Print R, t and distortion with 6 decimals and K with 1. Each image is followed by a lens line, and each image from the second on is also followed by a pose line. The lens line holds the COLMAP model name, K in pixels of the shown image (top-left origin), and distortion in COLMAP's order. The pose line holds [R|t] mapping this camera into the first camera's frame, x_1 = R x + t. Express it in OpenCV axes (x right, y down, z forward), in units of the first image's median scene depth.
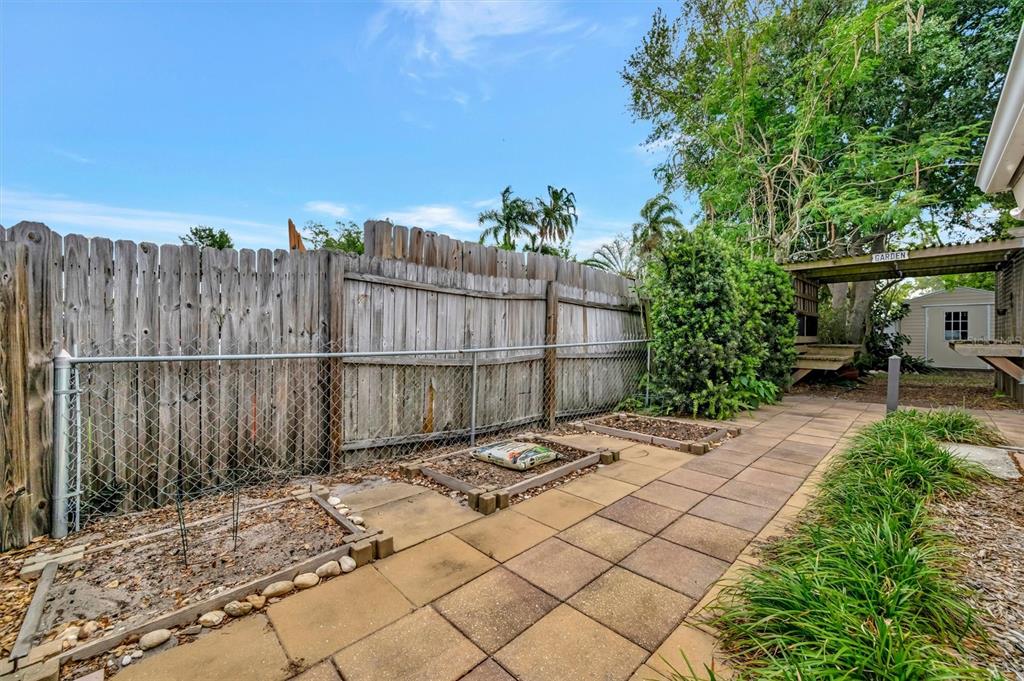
lens RADIAL K [[405.7, 0, 511.1], [0, 405.7, 336.3], [0, 0, 1]] dist [0.001094, -0.000047]
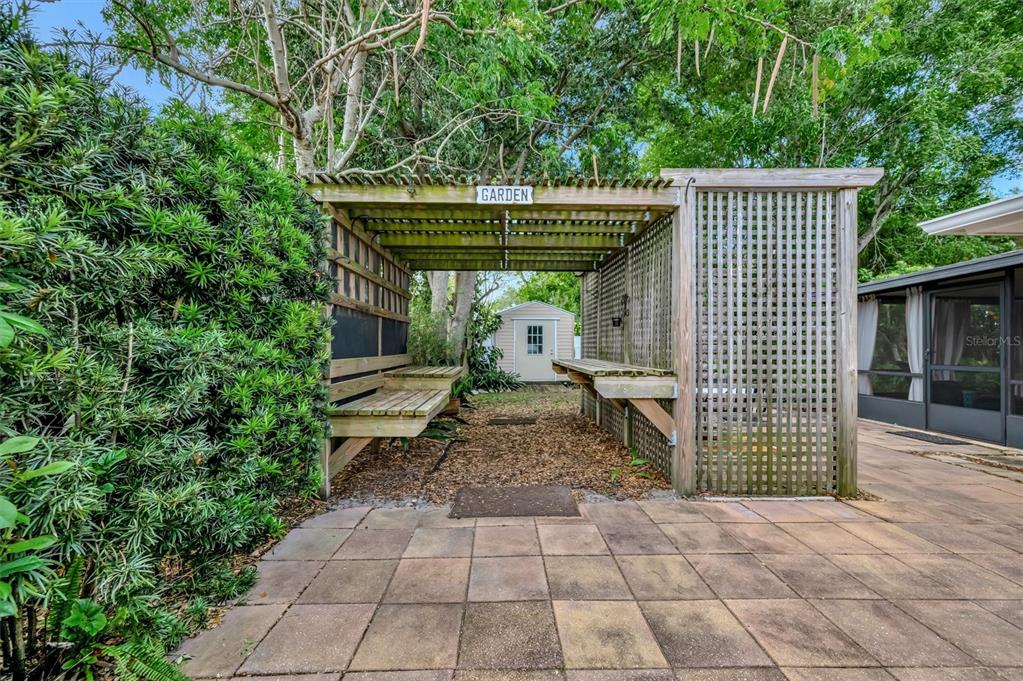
lens RADIAL K [[405.3, 0, 510.6], [0, 405.3, 336.3], [0, 0, 1]] dist [0.001094, -0.000047]
pose [[0.680234, 0.018427, 0.732764, 0.353594], [-0.001463, 0.999716, -0.023783, -0.011240], [-0.732994, 0.015106, 0.680067, 0.402654]]
